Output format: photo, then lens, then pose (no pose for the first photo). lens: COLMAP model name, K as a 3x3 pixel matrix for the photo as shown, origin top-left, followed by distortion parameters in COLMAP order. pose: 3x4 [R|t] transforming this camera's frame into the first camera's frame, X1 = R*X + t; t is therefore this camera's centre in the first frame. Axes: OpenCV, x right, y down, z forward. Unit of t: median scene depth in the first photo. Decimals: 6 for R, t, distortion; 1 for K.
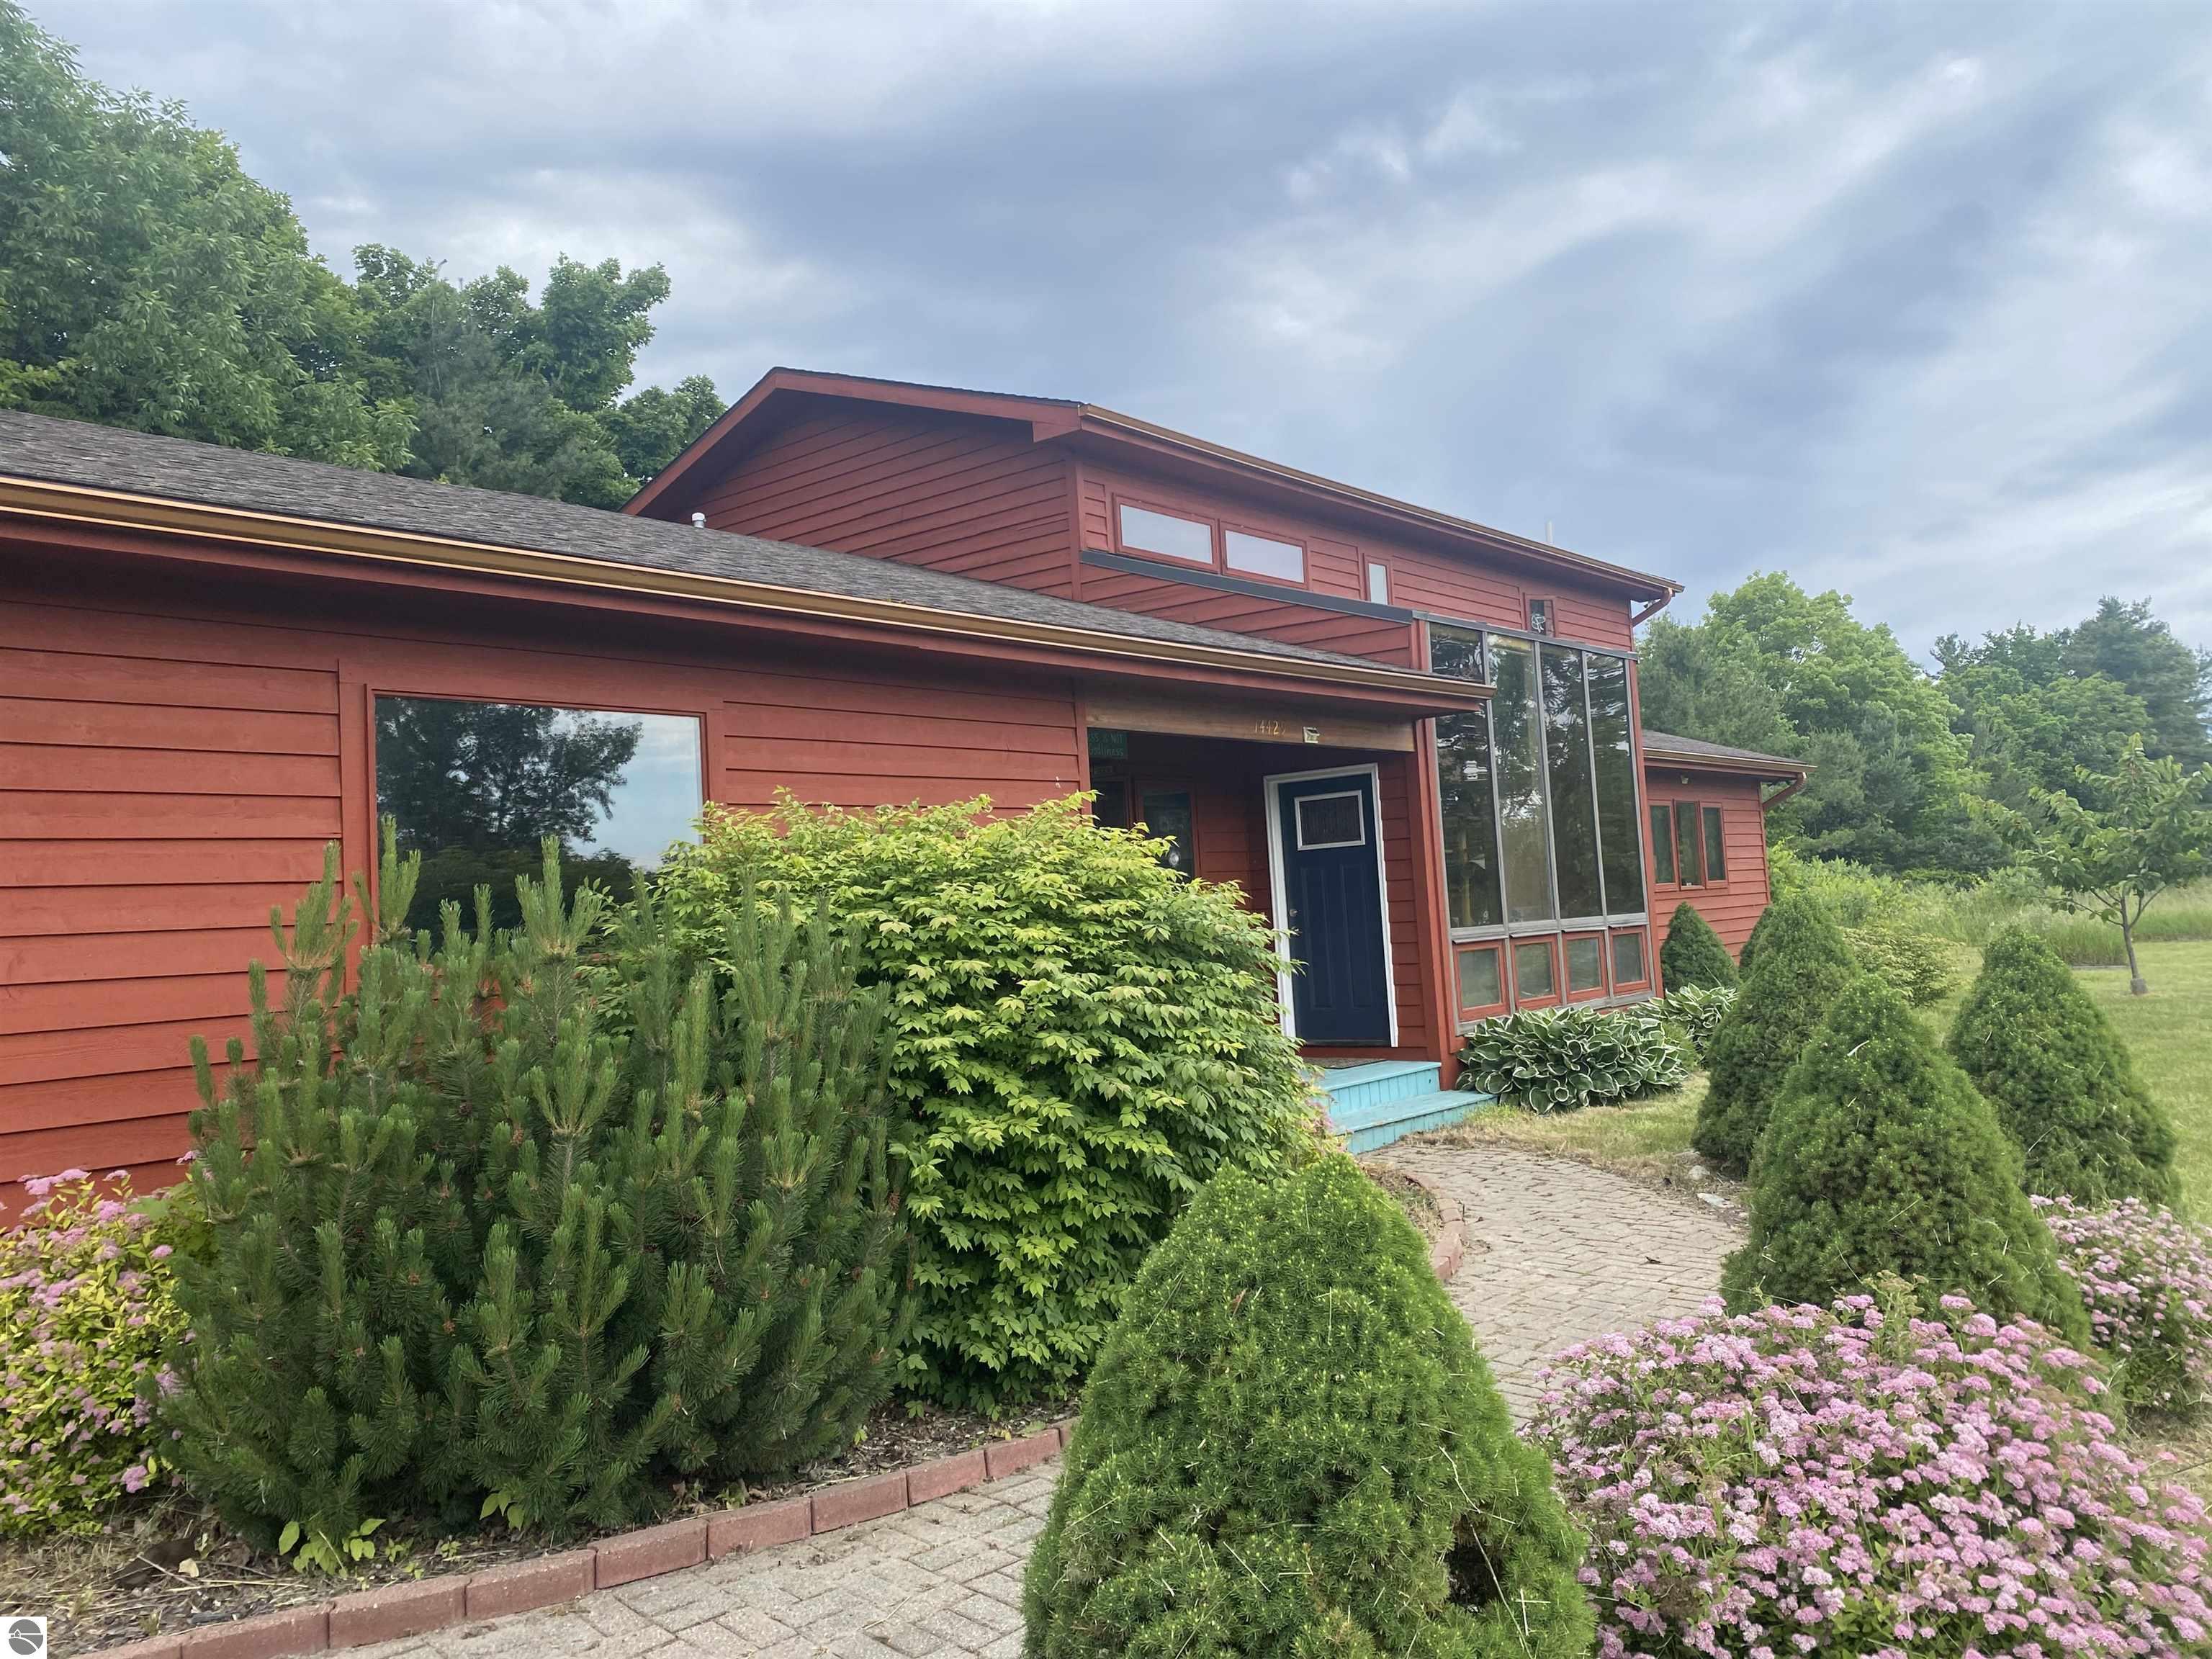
lens RADIAL K [[1722.3, 0, 1107.6], [0, 1722.3, 826.7], [0, 0, 1]] dist [0.020346, -0.025875]
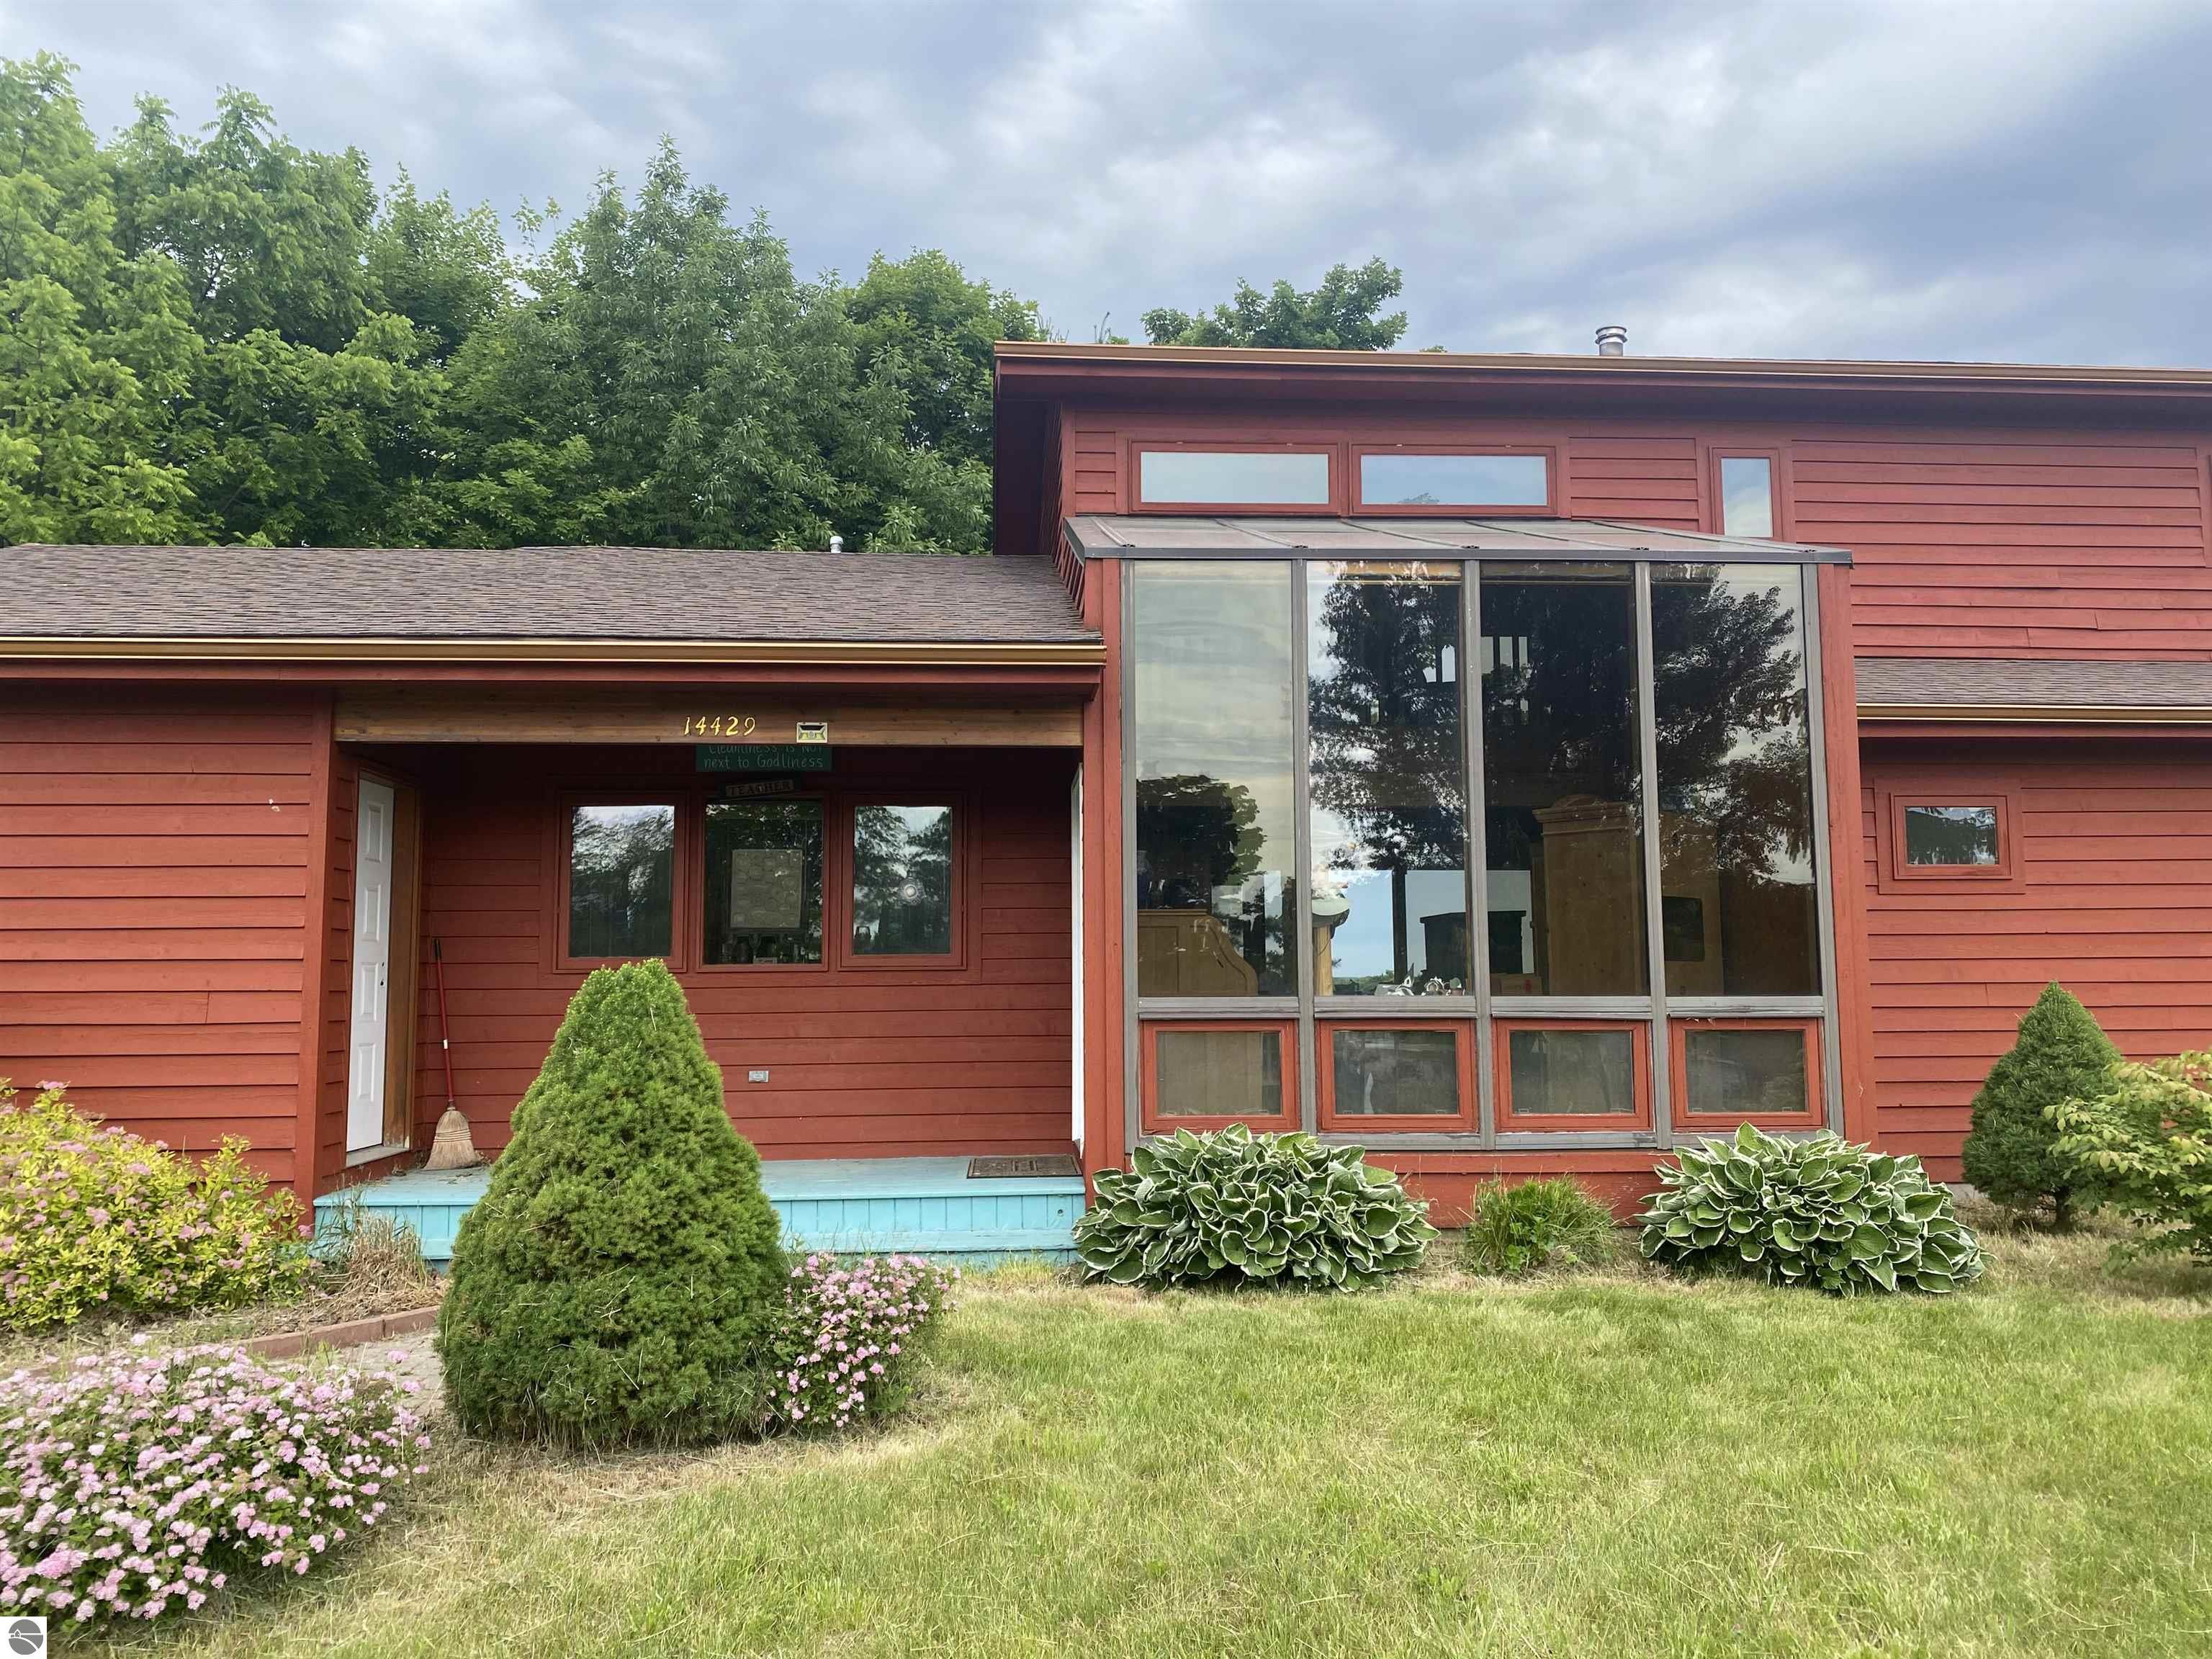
lens RADIAL K [[1722.3, 0, 1105.7], [0, 1722.3, 831.2], [0, 0, 1]] dist [0.020346, -0.025875]
pose [[0.691262, -0.019077, -0.722352, 0.484739], [0.008632, 0.999798, -0.018144, 0.002880], [0.722553, 0.006307, 0.691287, 0.370256]]
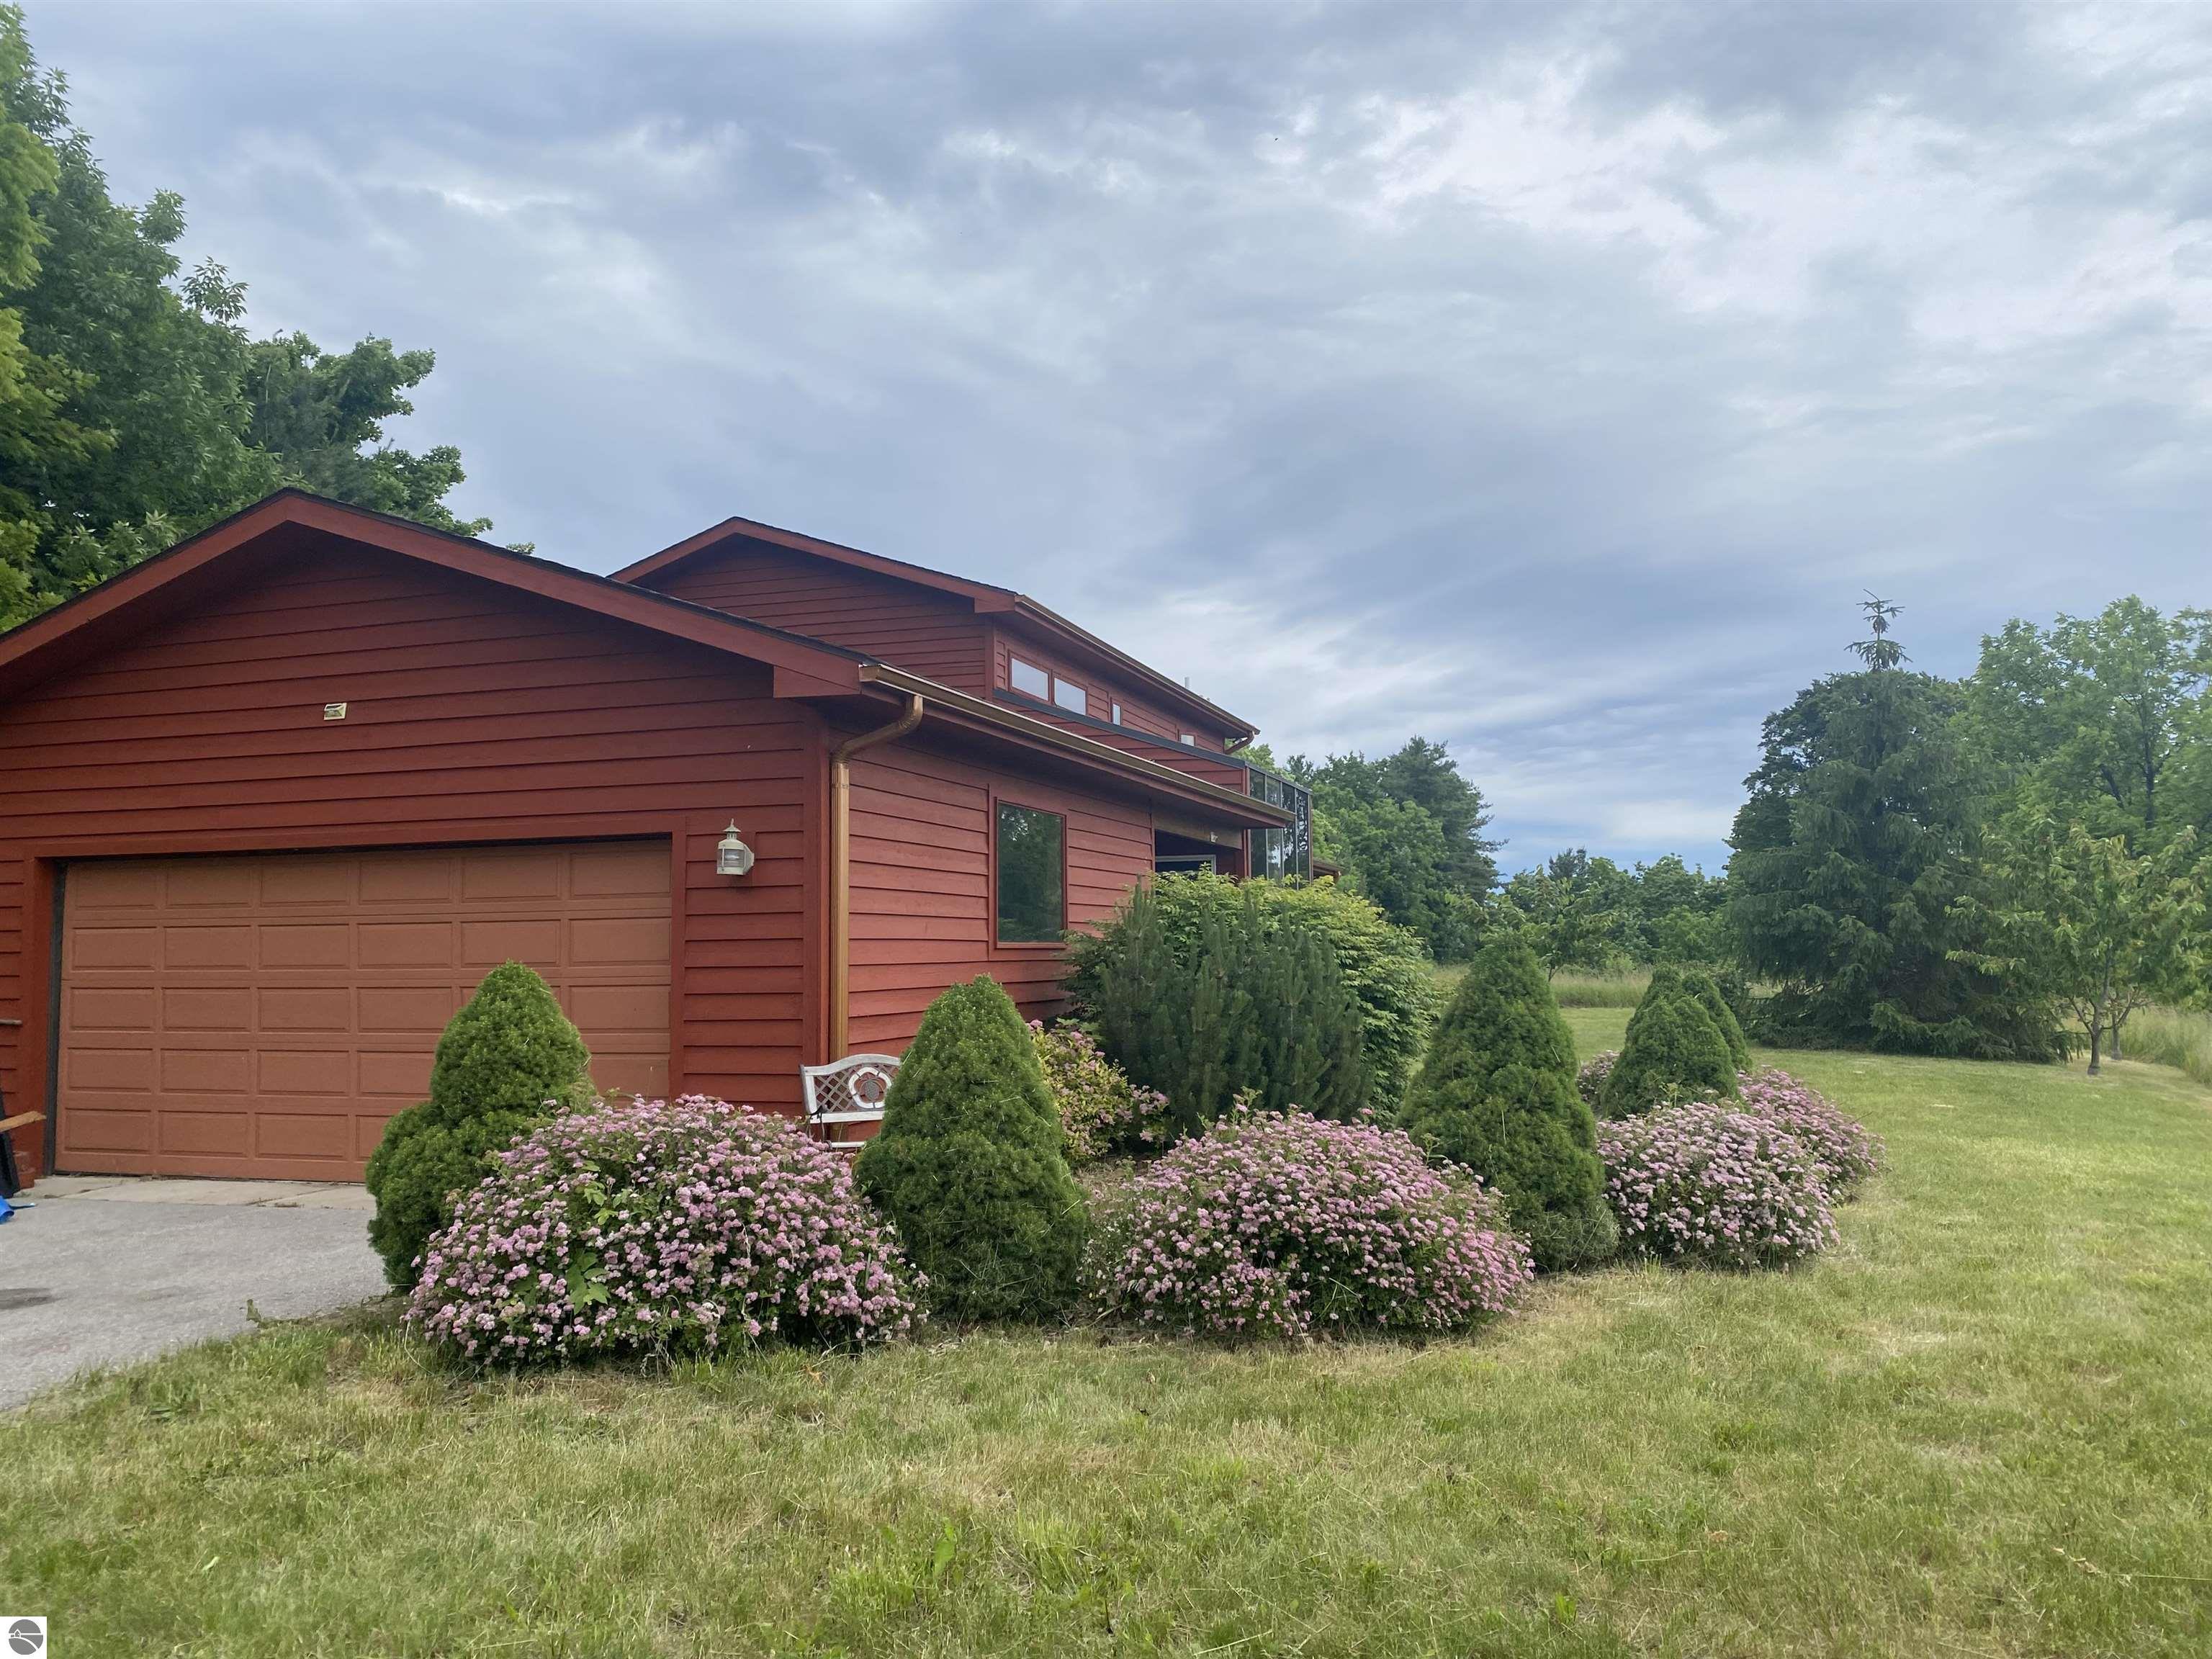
lens RADIAL K [[1722.3, 0, 1102.7], [0, 1722.3, 829.1], [0, 0, 1]] dist [0.020346, -0.025875]
pose [[0.928288, 0.078572, 0.363466, -0.363297], [-0.066988, 0.996766, -0.044387, 0.014548], [-0.365778, 0.016856, 0.930550, -0.318326]]
